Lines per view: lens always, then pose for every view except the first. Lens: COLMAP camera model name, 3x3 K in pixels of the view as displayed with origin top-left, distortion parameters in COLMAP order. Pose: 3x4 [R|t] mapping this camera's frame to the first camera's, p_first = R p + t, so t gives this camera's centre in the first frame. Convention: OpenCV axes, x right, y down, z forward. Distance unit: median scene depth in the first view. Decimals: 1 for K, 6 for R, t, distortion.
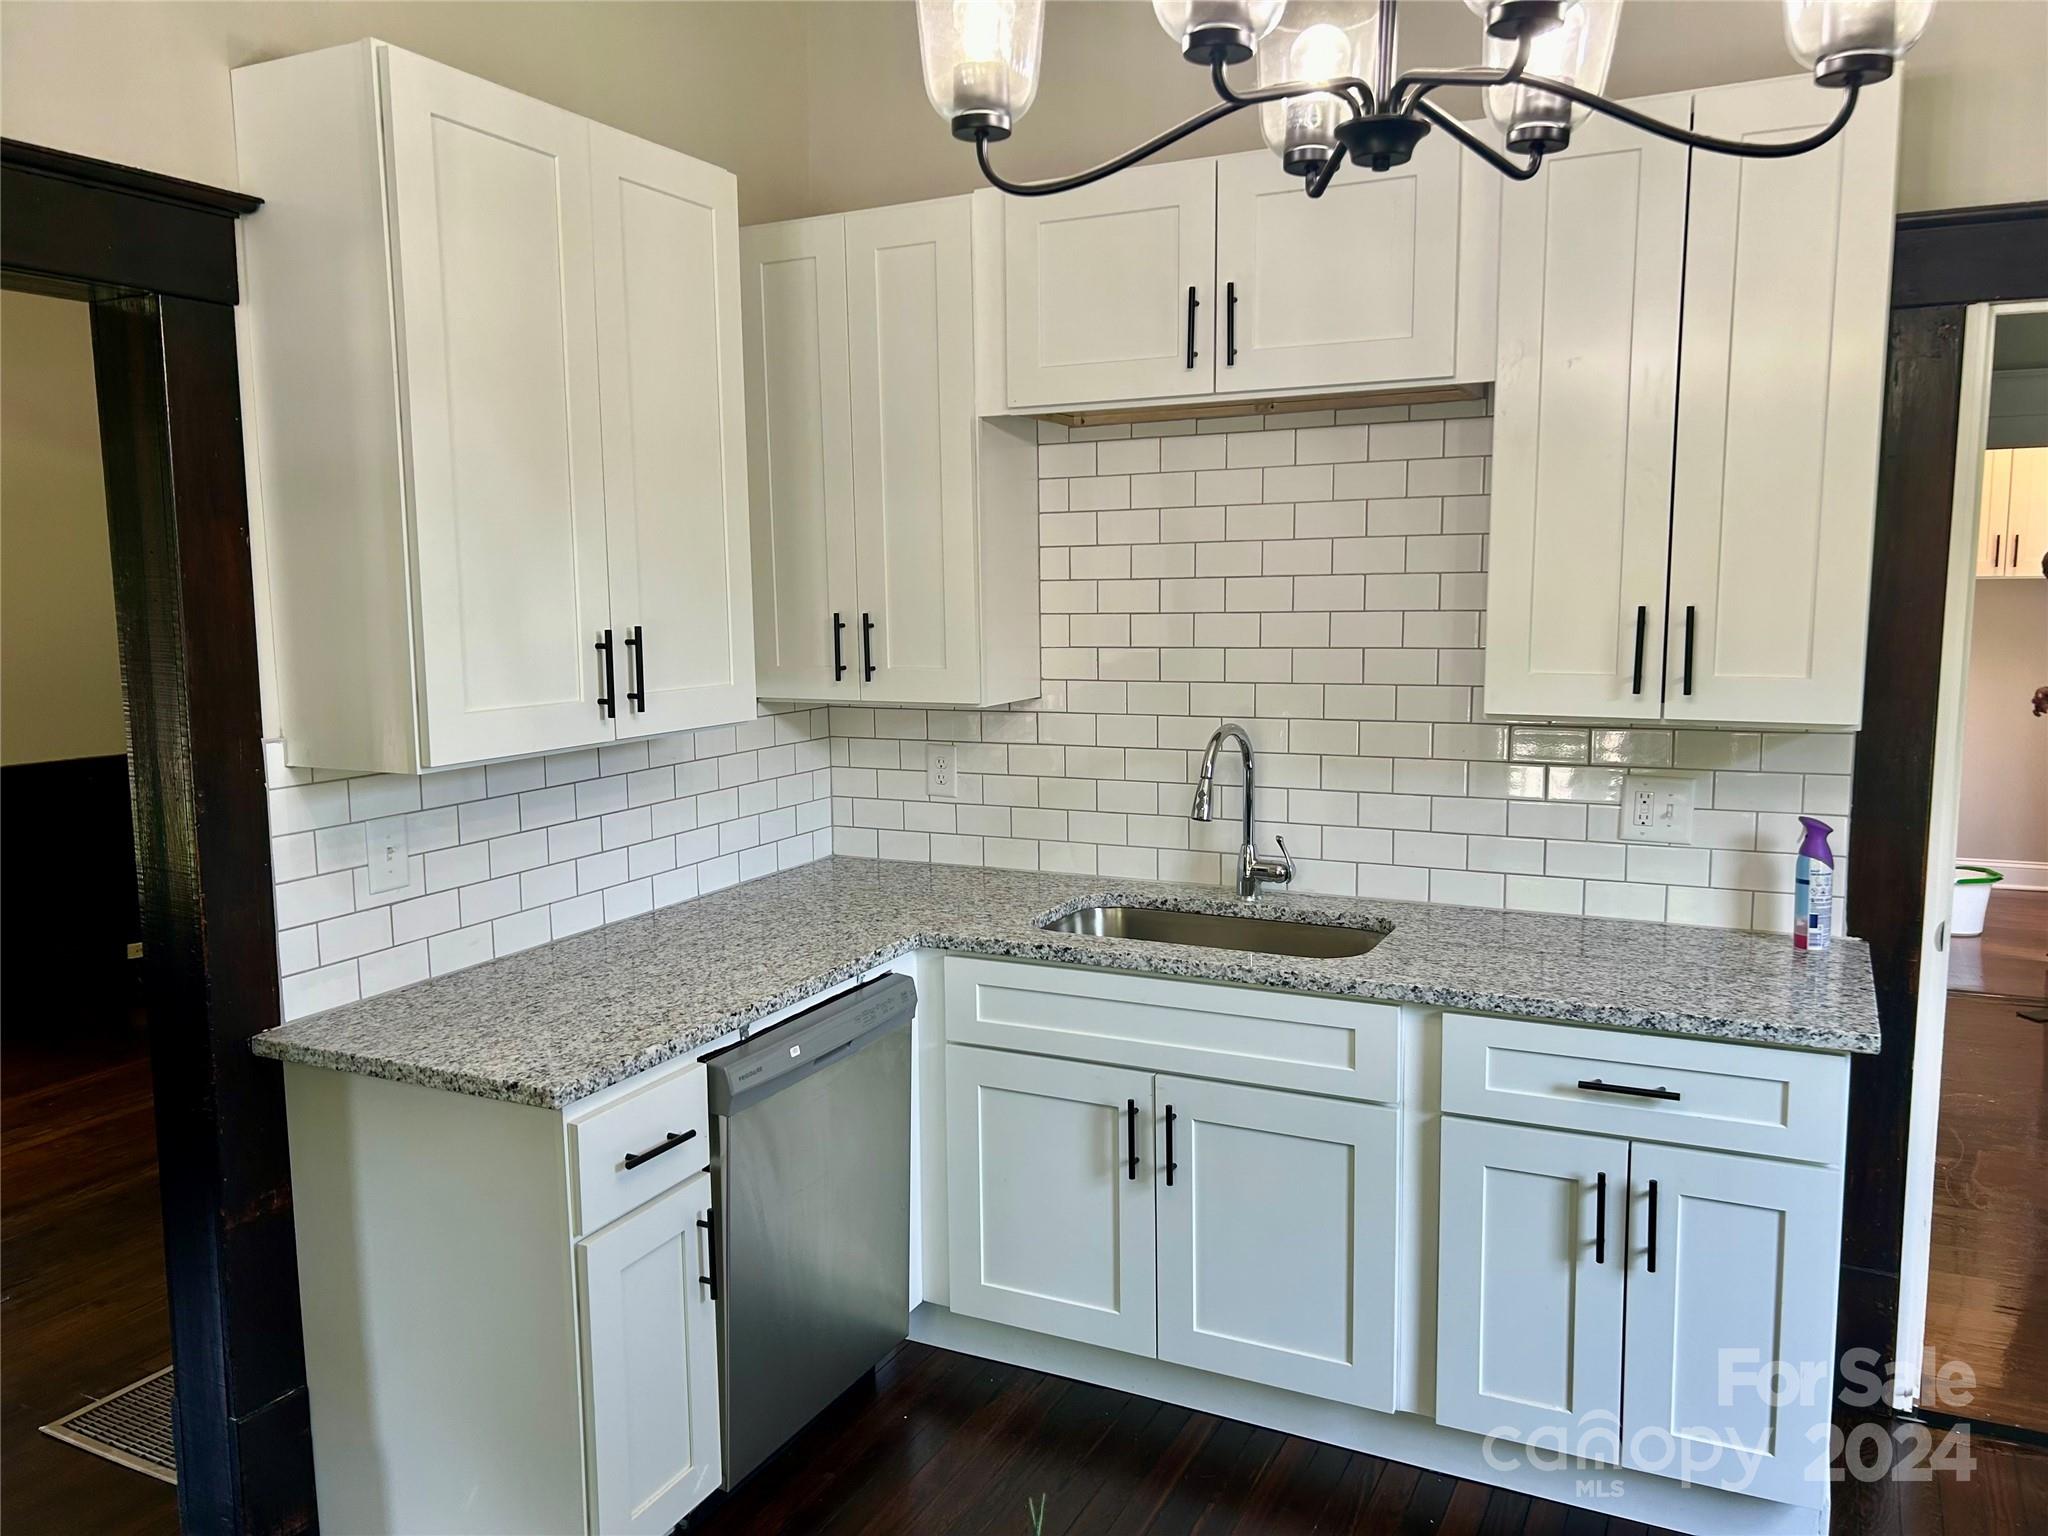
lens RADIAL K [[1534.3, 0, 977.3], [0, 1534.3, 758.4], [0, 0, 1]] dist [0.068069, -0.076380]
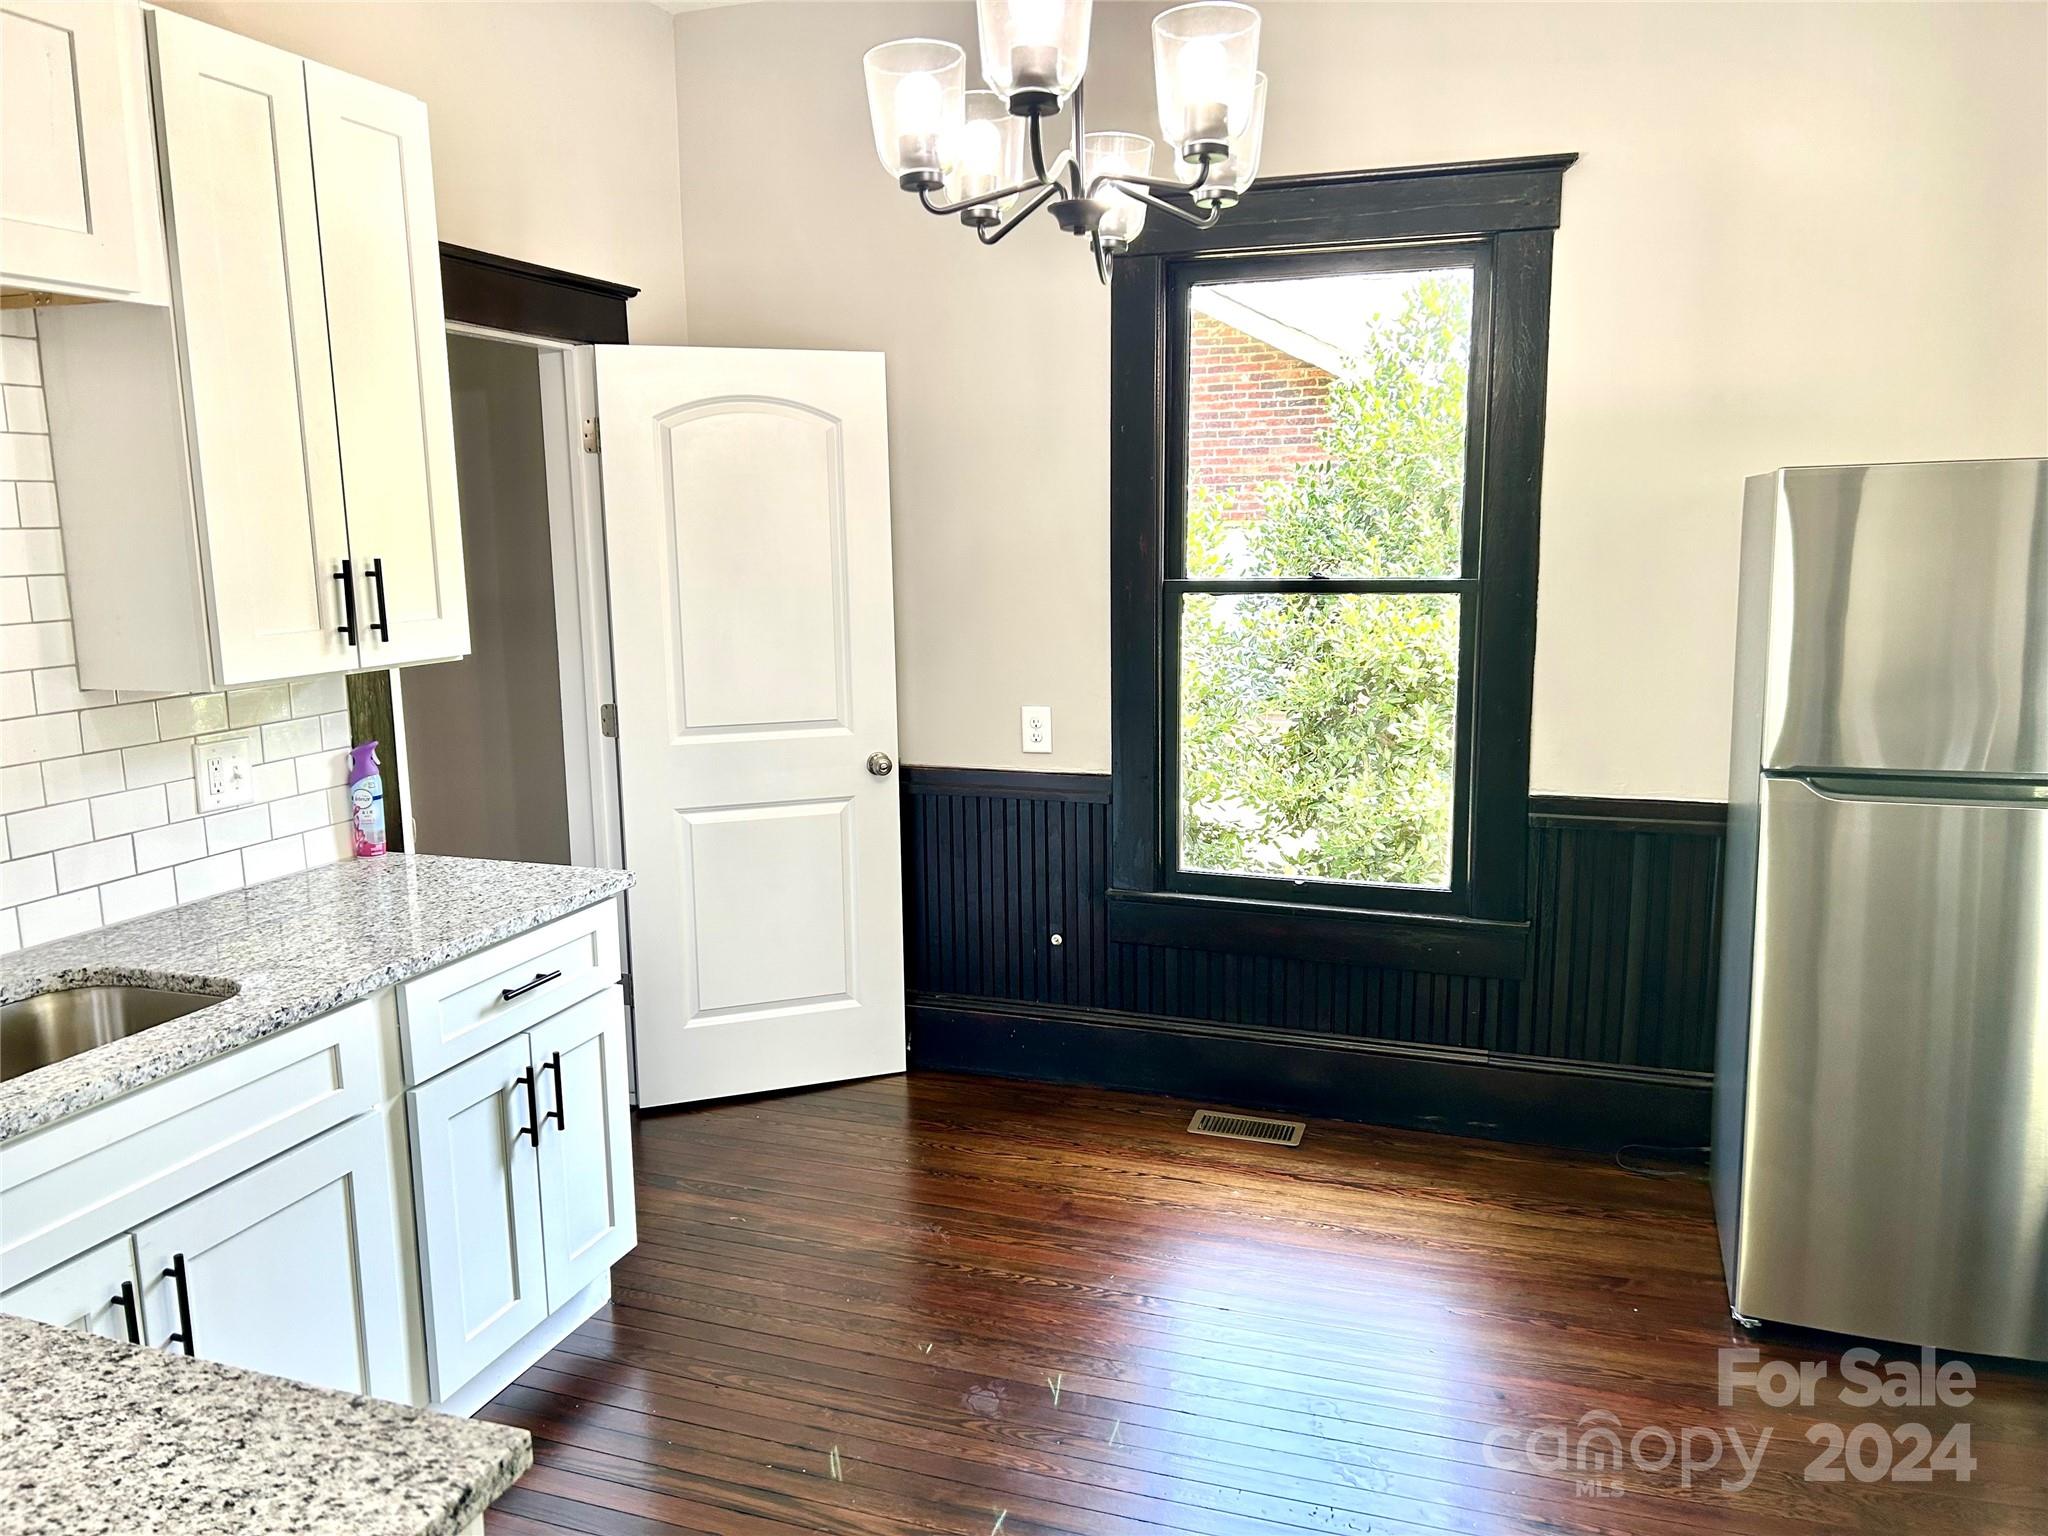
lens RADIAL K [[1534.3, 0, 1063.5], [0, 1534.3, 799.4], [0, 0, 1]] dist [0.068069, -0.076380]
pose [[-0.166151, -0.160617, 0.972932, -0.635300], [0.134982, 0.973654, 0.183788, -0.063760], [-0.976818, 0.161865, -0.140093, 0.673061]]
